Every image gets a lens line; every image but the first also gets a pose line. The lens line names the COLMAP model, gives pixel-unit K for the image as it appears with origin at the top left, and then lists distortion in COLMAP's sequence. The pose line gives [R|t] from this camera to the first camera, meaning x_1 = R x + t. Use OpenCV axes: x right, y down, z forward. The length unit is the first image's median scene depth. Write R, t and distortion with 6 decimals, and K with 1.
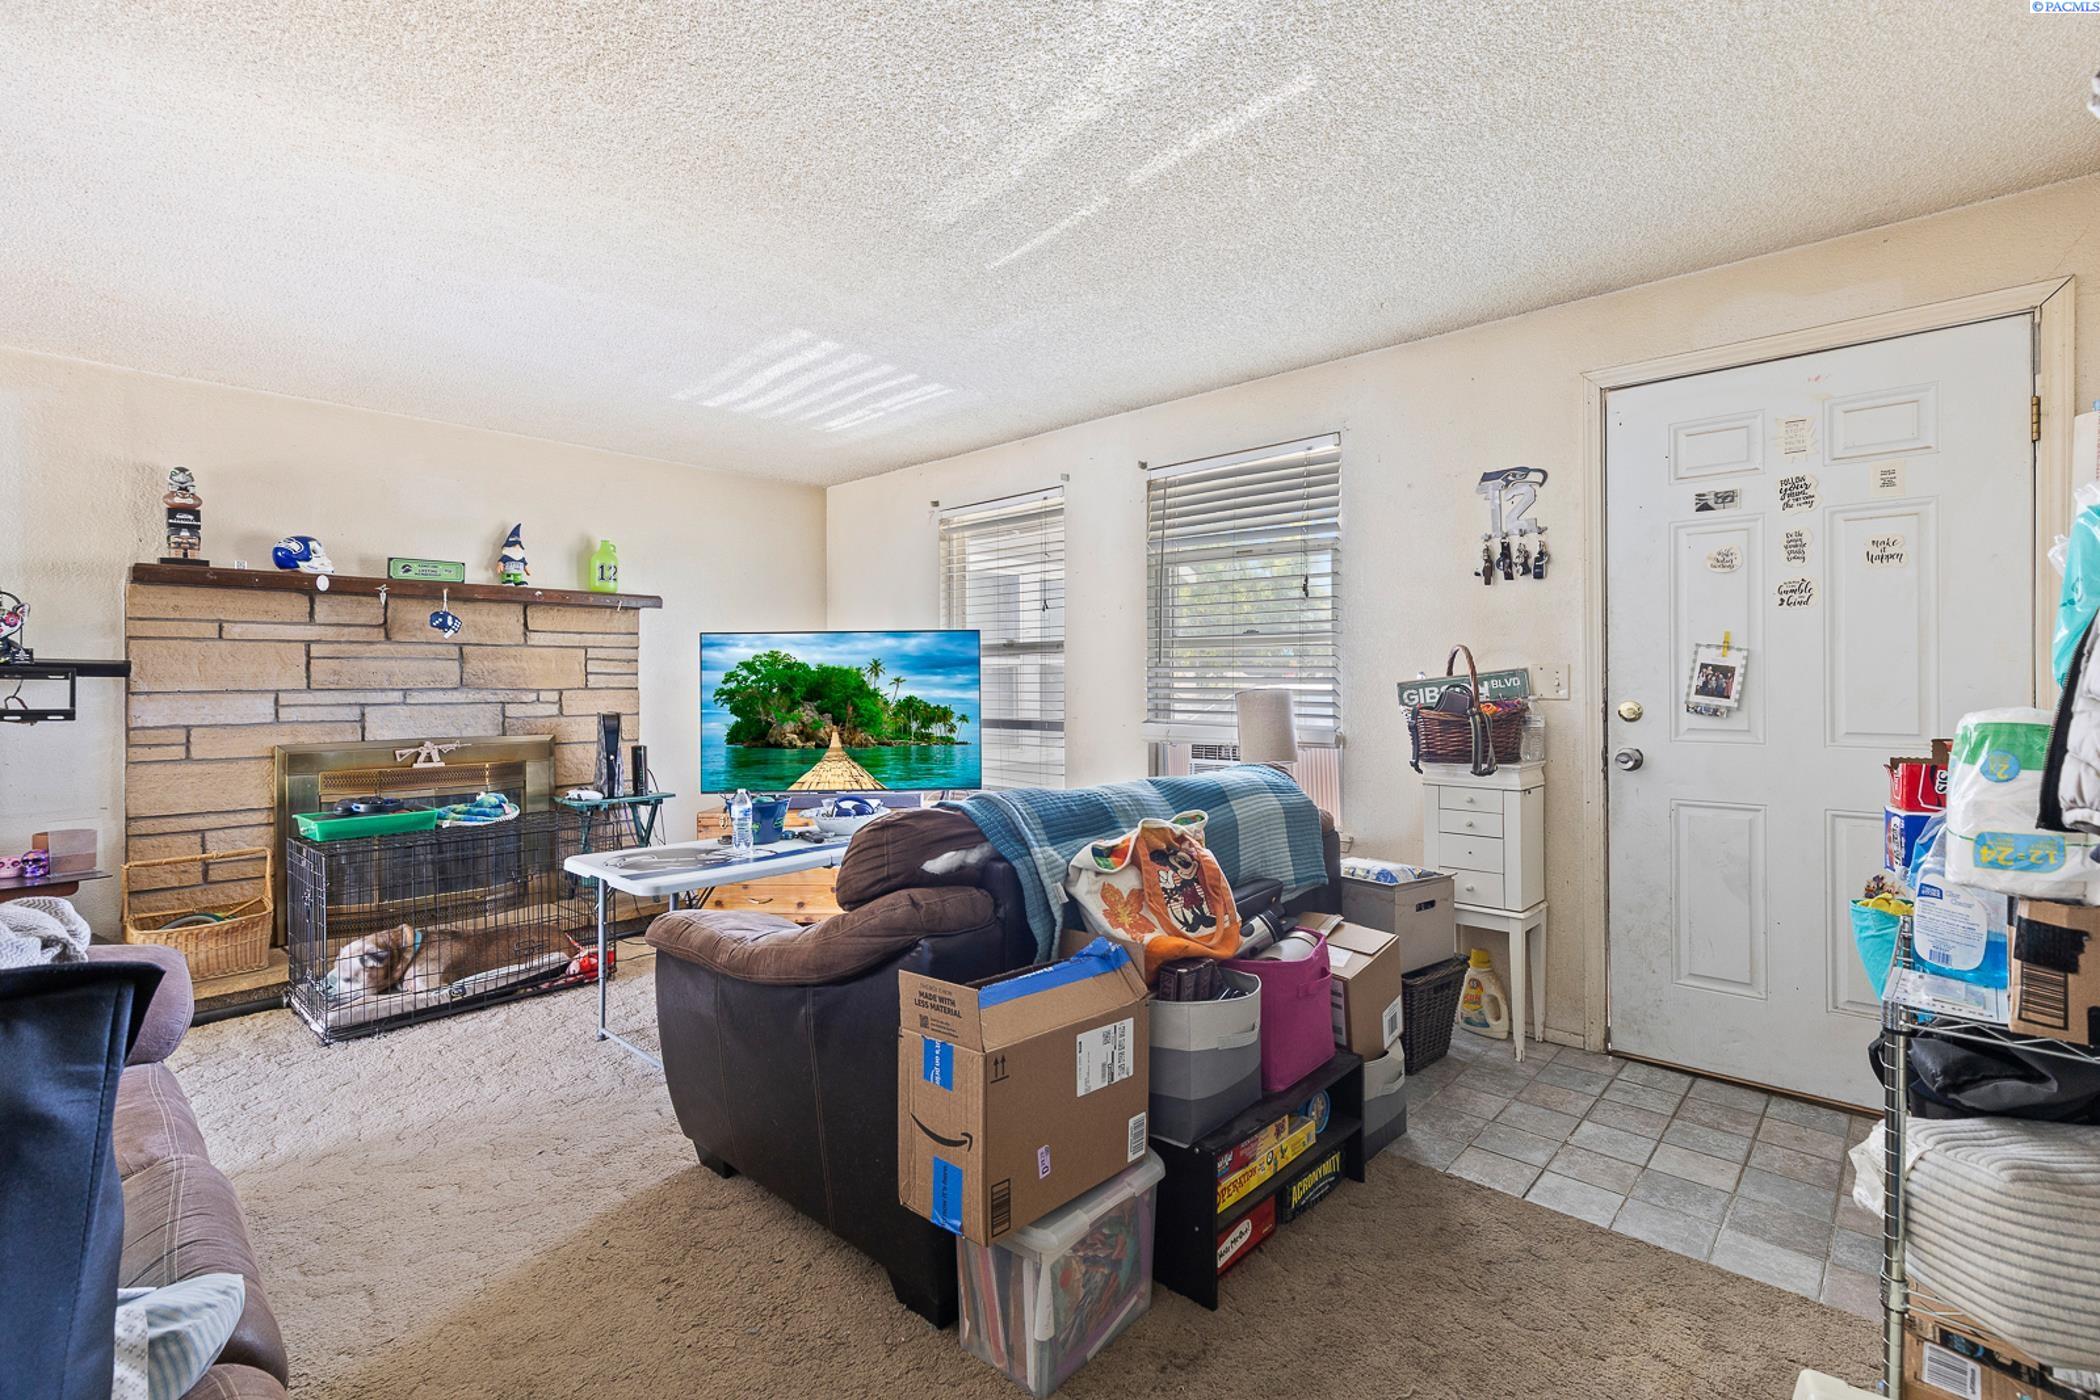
lens RADIAL K [[948.4, 0, 1062.8], [0, 948.4, 686.9], [0, 0, 1]] dist [0.007020, -0.000248]
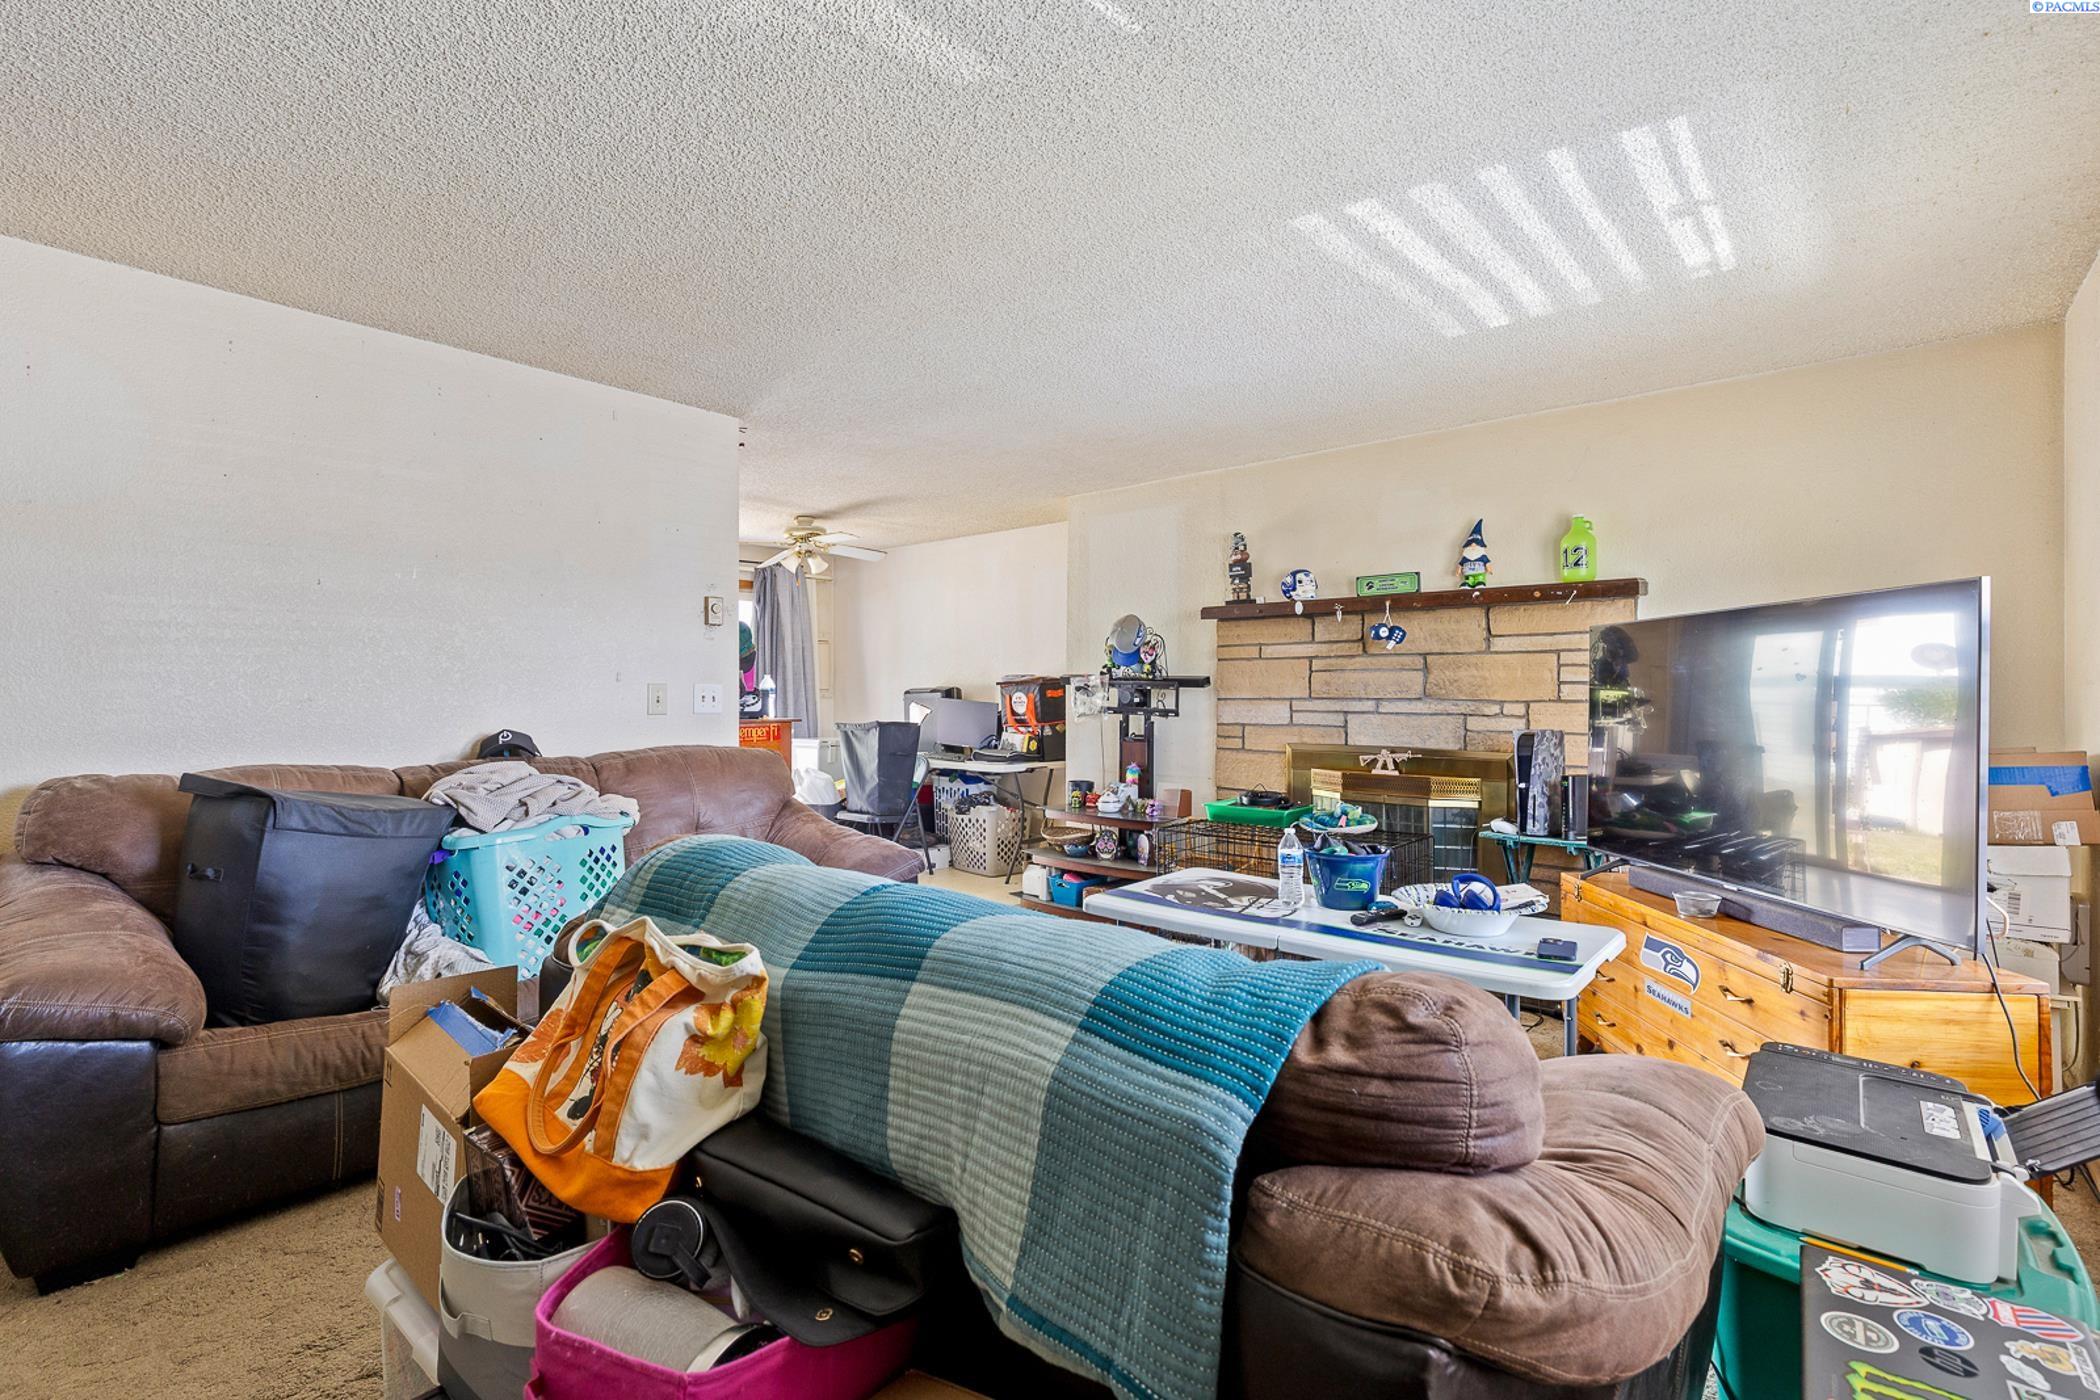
lens RADIAL K [[948.4, 0, 1053.1], [0, 948.4, 694.7], [0, 0, 1]] dist [0.007020, -0.000248]
pose [[0.030424, 0.007484, -0.999509, 0.372518], [-0.007096, 0.999948, 0.007271, -0.007717], [0.999512, 0.006871, 0.030476, 0.635667]]
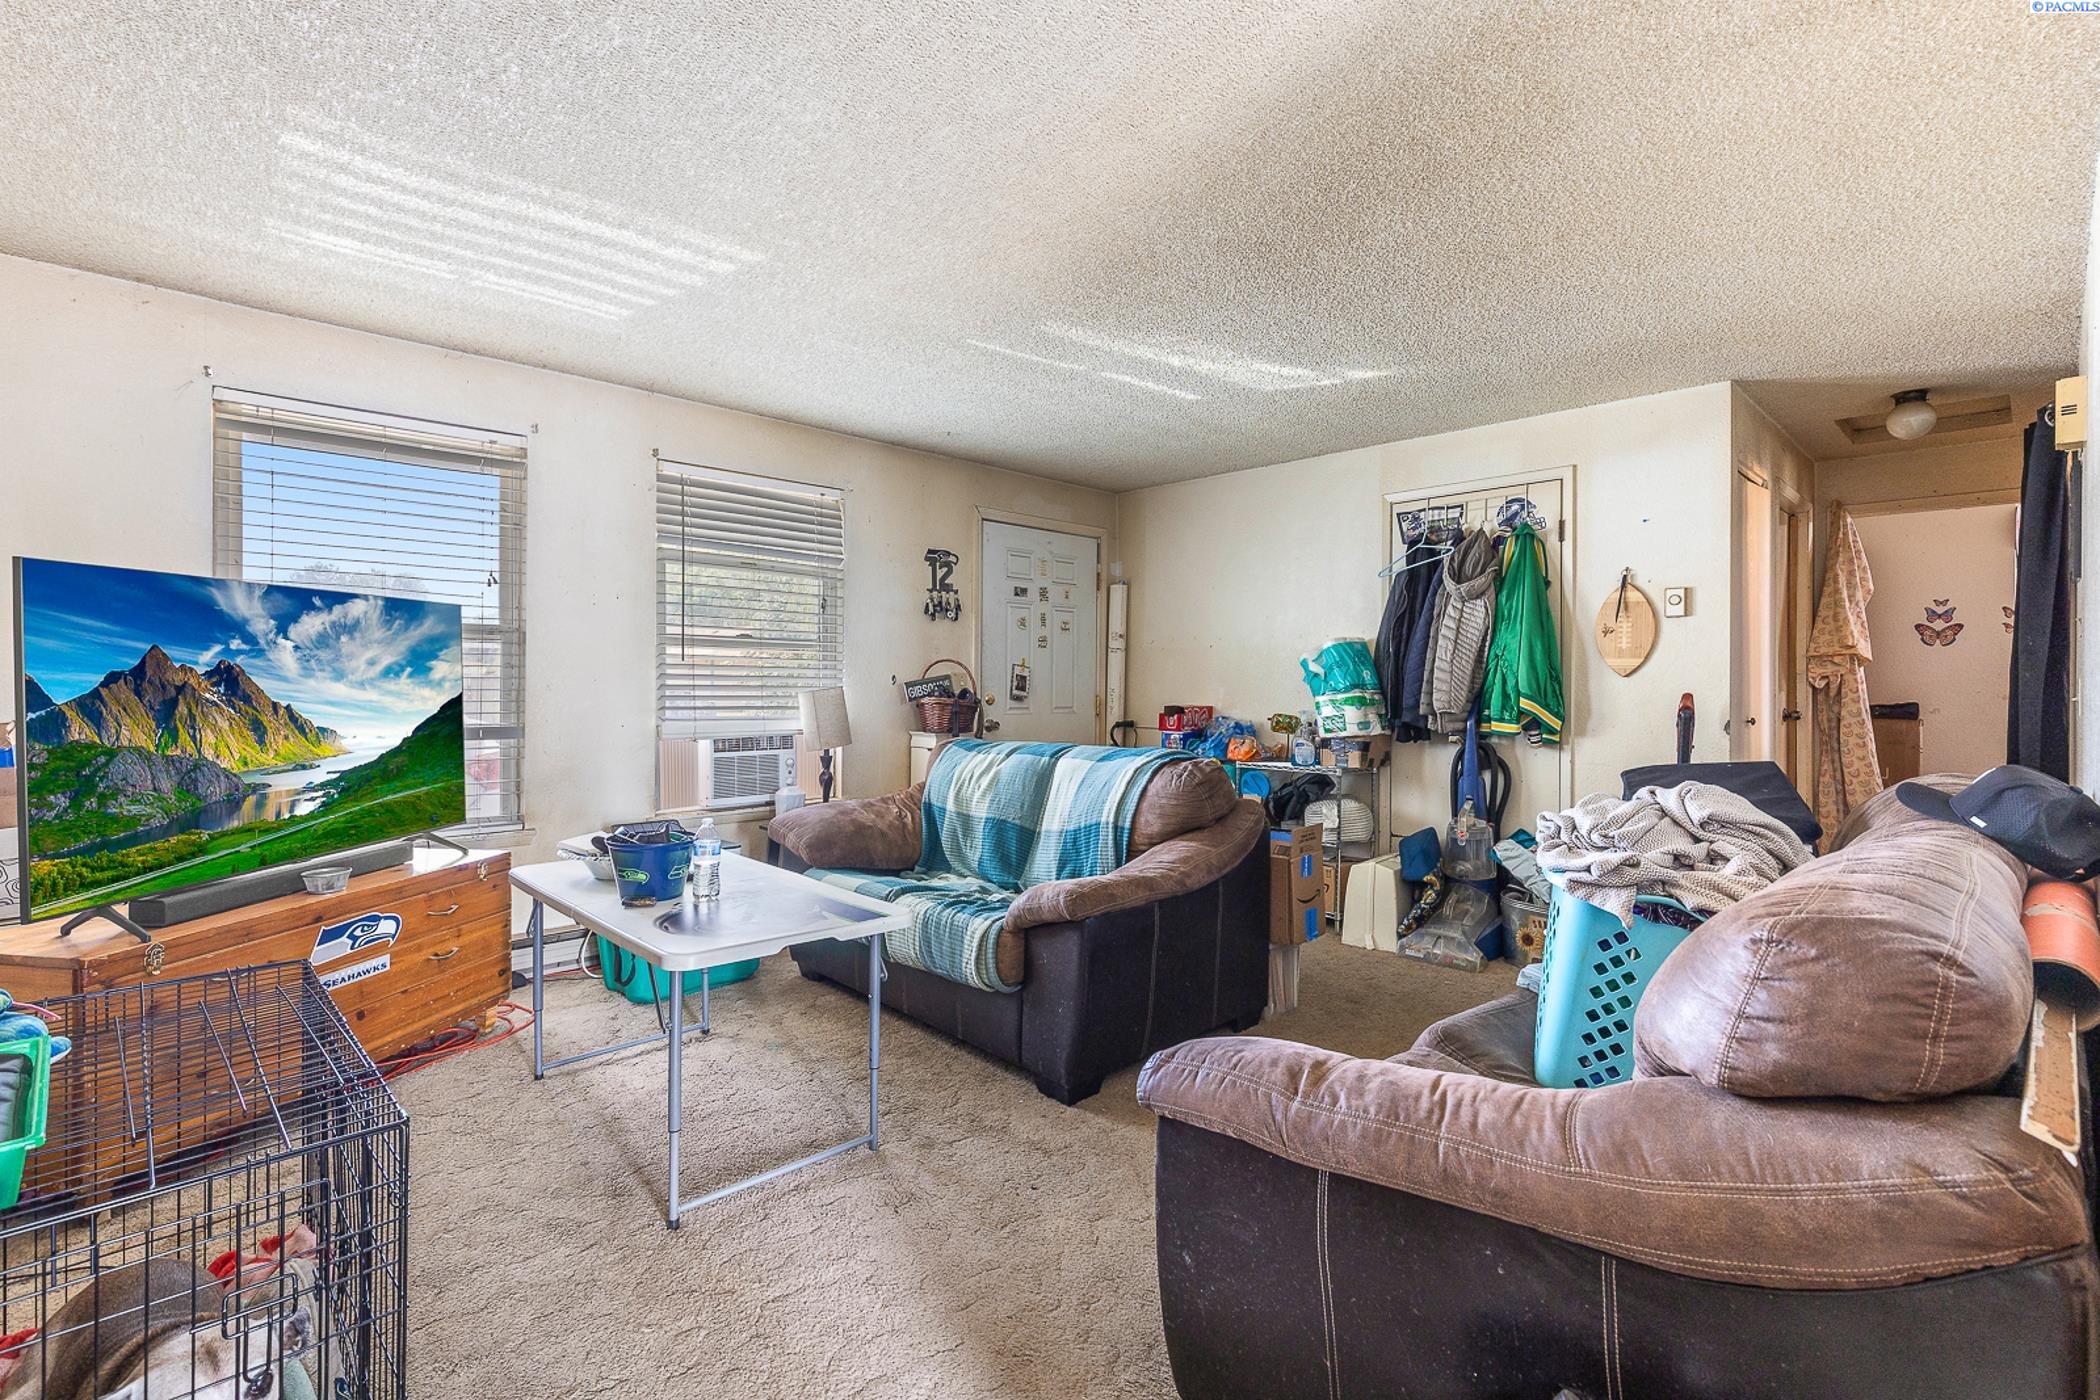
lens RADIAL K [[948.4, 0, 1054.6], [0, 948.4, 693.0], [0, 0, 1]] dist [0.007020, -0.000248]
pose [[0.065328, -0.004757, 0.997852, -0.882588], [-0.002716, 0.999984, 0.004945, 0.003190], [-0.997860, -0.003033, 0.065314, 0.553777]]
